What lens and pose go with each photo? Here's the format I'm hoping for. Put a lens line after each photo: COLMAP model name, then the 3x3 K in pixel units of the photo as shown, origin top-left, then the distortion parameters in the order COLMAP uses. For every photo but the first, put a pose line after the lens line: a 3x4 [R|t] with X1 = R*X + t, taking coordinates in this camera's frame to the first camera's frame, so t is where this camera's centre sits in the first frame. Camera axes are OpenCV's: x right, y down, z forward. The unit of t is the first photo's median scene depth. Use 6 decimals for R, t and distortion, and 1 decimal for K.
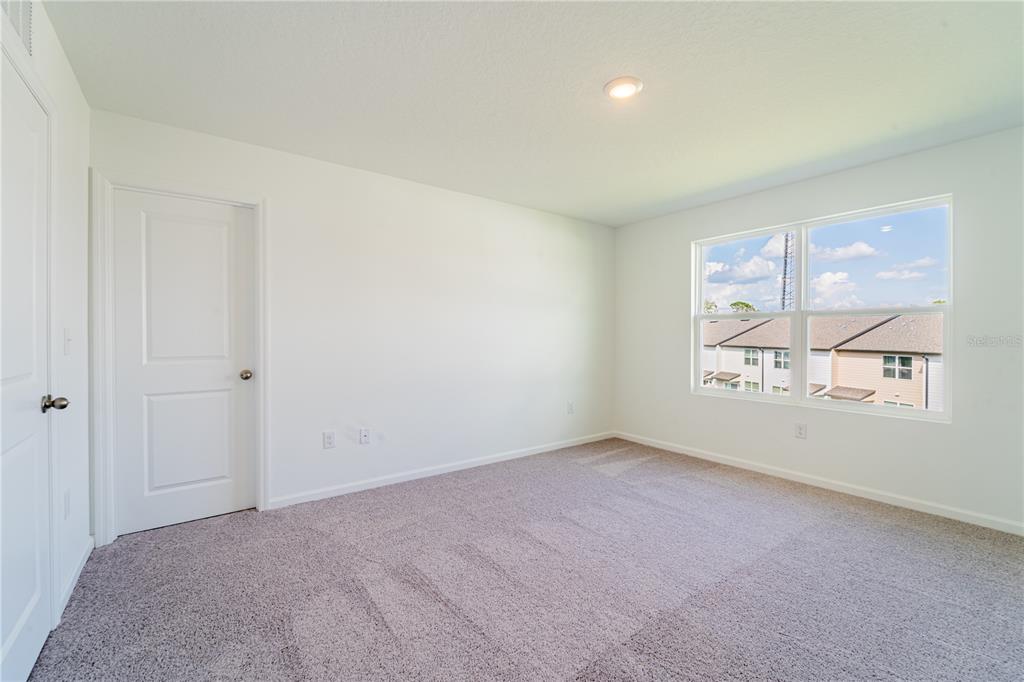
lens RADIAL K [[420.0, 0, 517.9], [0, 420.0, 341.5], [0, 0, 1]] dist [0.002046, 0.000047]
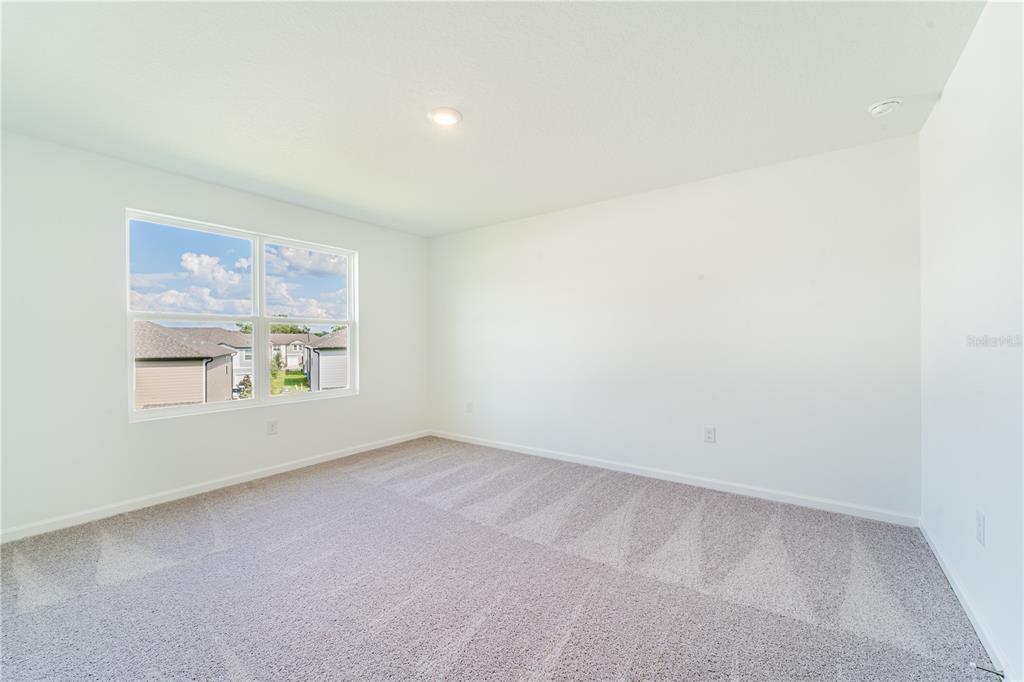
lens RADIAL K [[412.7, 0, 512.0], [0, 412.7, 341.0], [0, 0, 1]] dist [0.000386, -0.000072]
pose [[-0.264521, -0.006538, 0.964358, -0.495251], [0.021073, 0.999699, 0.012557, -0.005895], [-0.964150, 0.023644, -0.264304, 0.676278]]
